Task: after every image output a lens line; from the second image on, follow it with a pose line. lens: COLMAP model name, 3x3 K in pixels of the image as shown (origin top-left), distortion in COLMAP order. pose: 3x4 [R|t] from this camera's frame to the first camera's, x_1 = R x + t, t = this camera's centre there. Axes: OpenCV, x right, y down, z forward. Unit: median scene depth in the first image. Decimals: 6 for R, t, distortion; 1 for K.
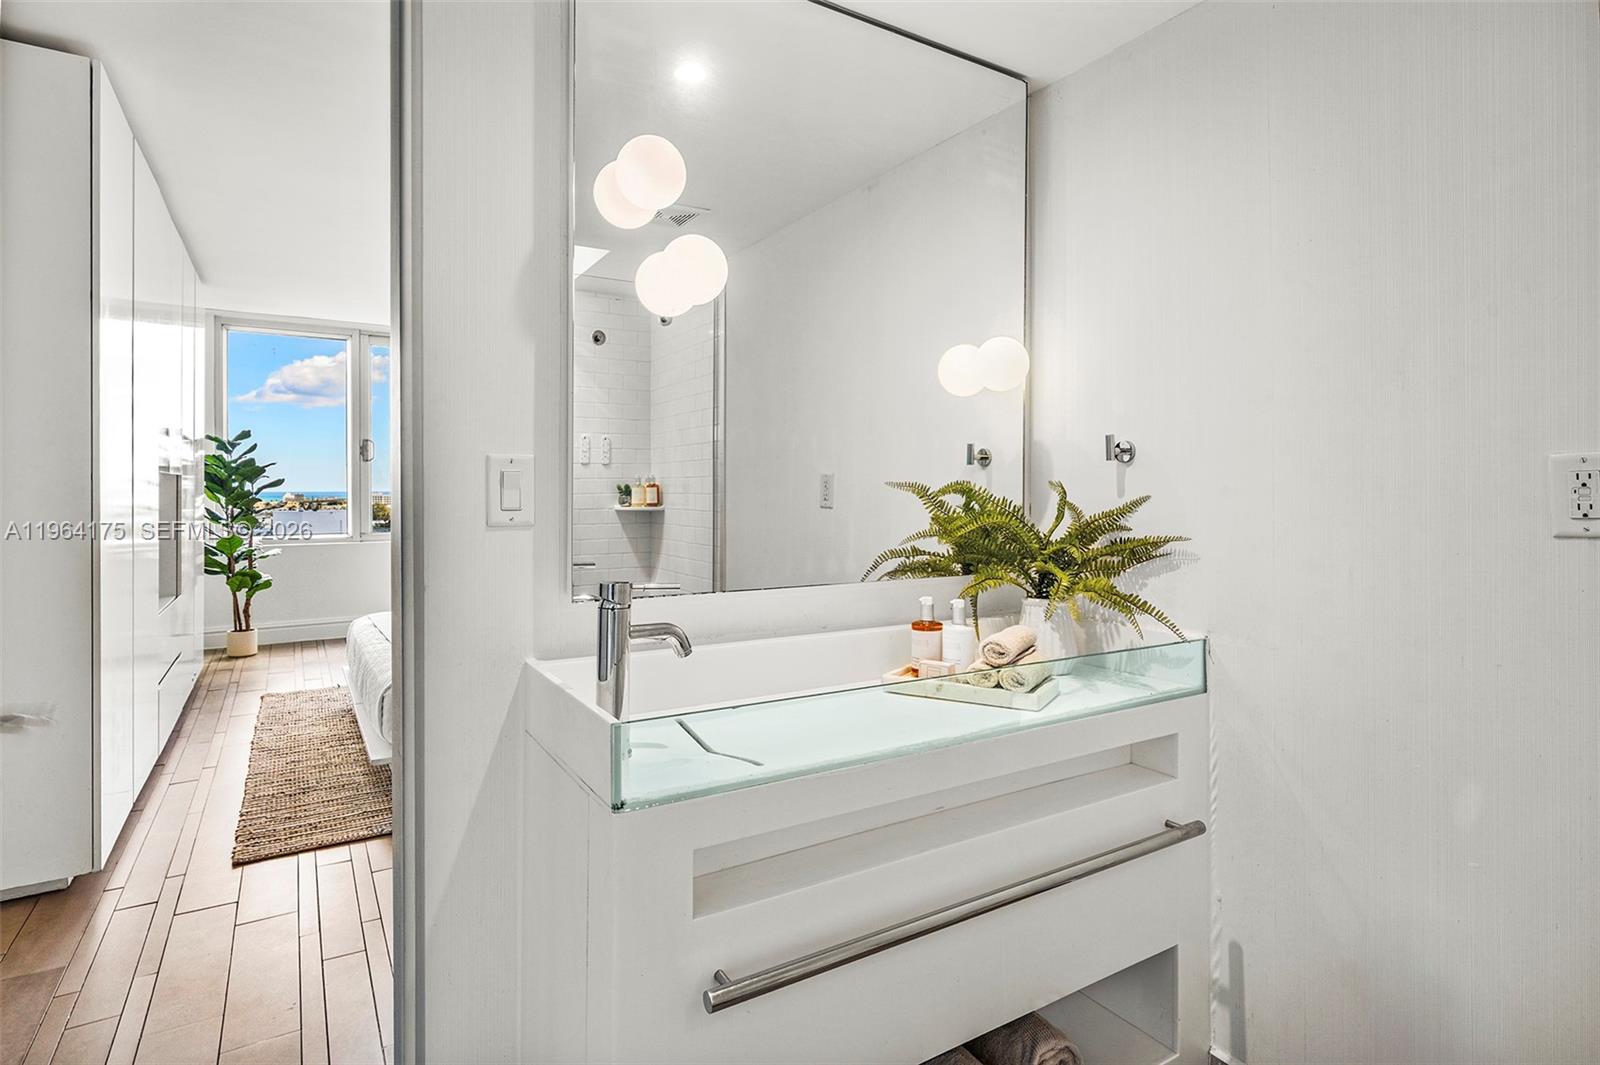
lens RADIAL K [[787.8, 0, 789.2], [0, 787.8, 509.0], [0, 0, 1]] dist [0.001462, -0.000891]
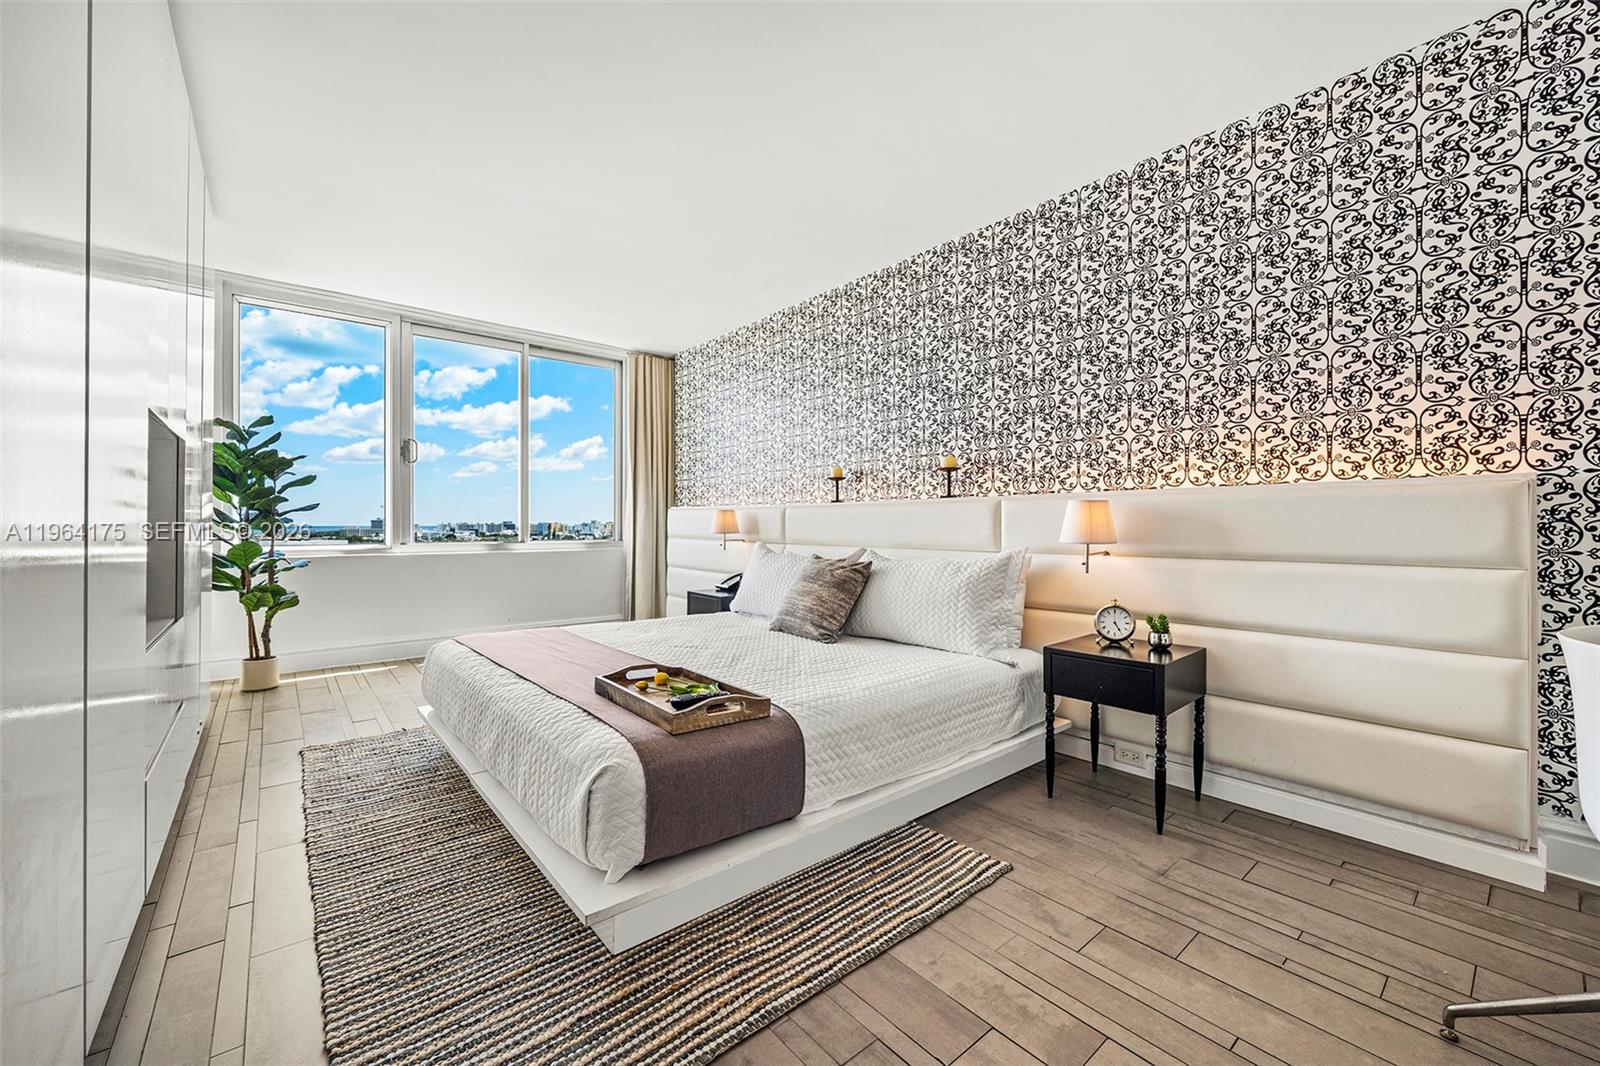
lens RADIAL K [[627.0, 0, 795.5], [0, 627.0, 517.9], [0, 0, 1]] dist [-0.003055, -0.000532]
pose [[0.991303, -0.006324, 0.131450, -0.227173], [0.009372, 0.999701, -0.022580, 0.027671], [-0.131268, 0.023615, 0.991066, 0.280068]]
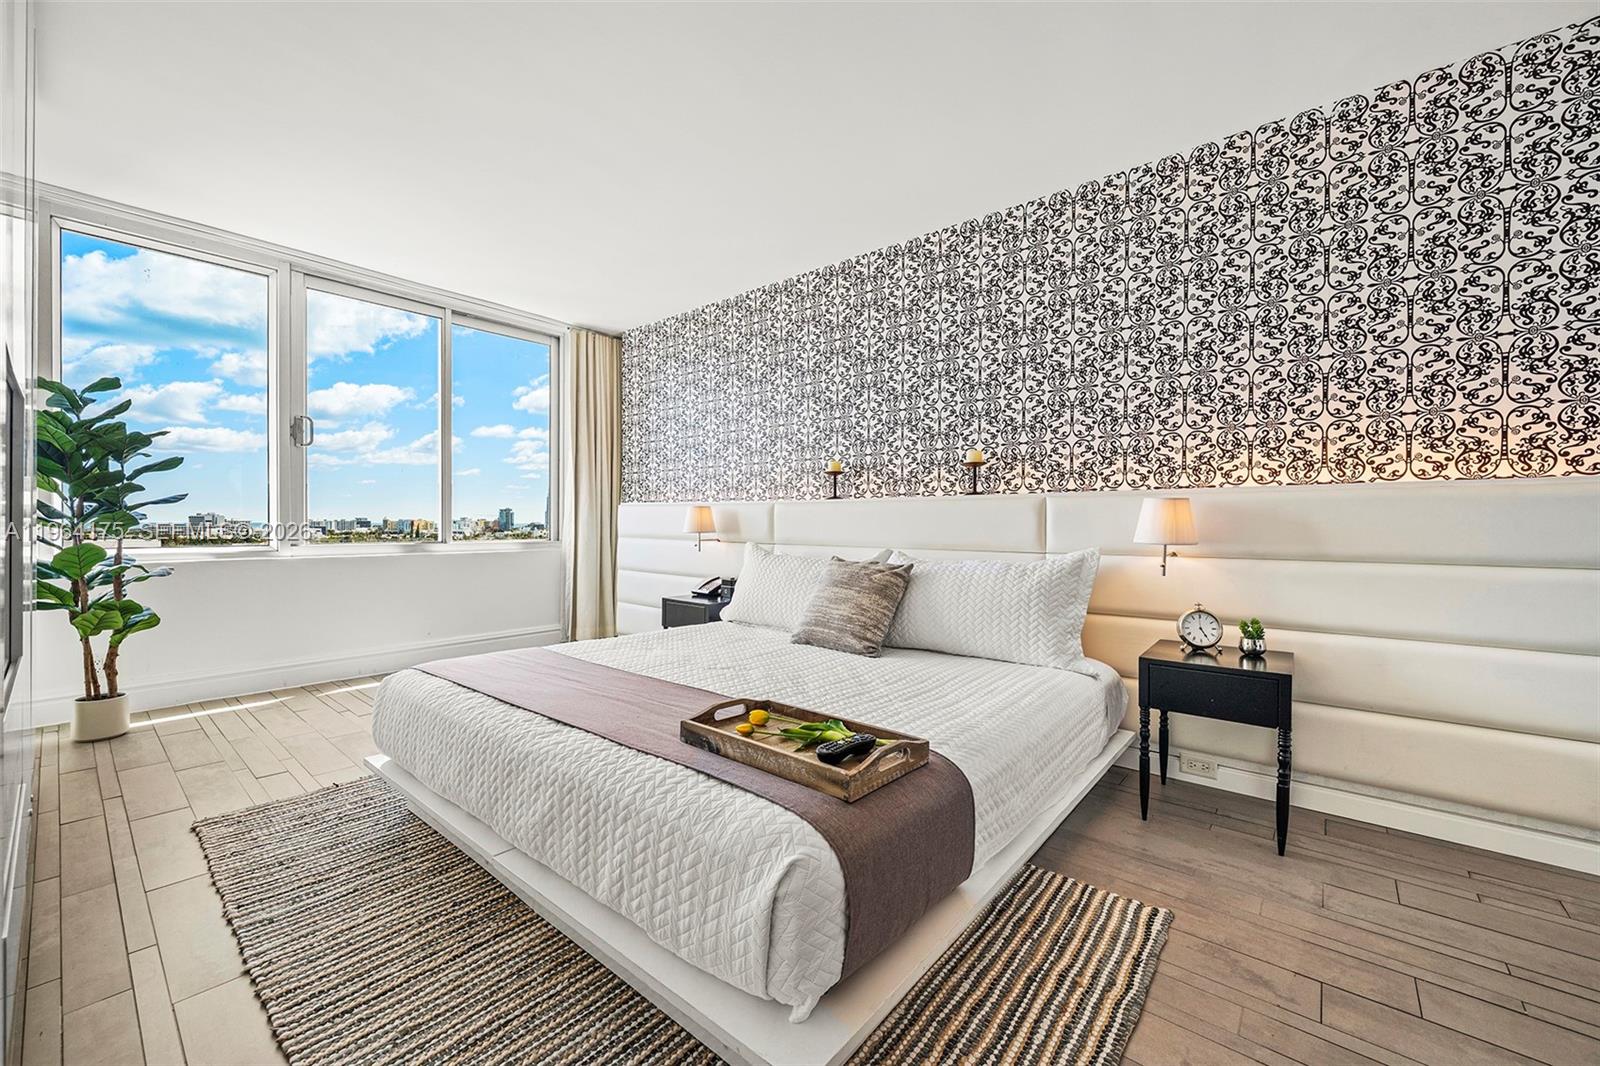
lens RADIAL K [[627.0, 0, 793.7], [0, 627.0, 522.0], [0, 0, 1]] dist [-0.003055, -0.000532]
pose [[0.954211, -0.003884, 0.299109, -0.320906], [0.007908, 0.999894, -0.012245, 0.026110], [-0.299030, 0.014049, 0.954140, 0.366542]]
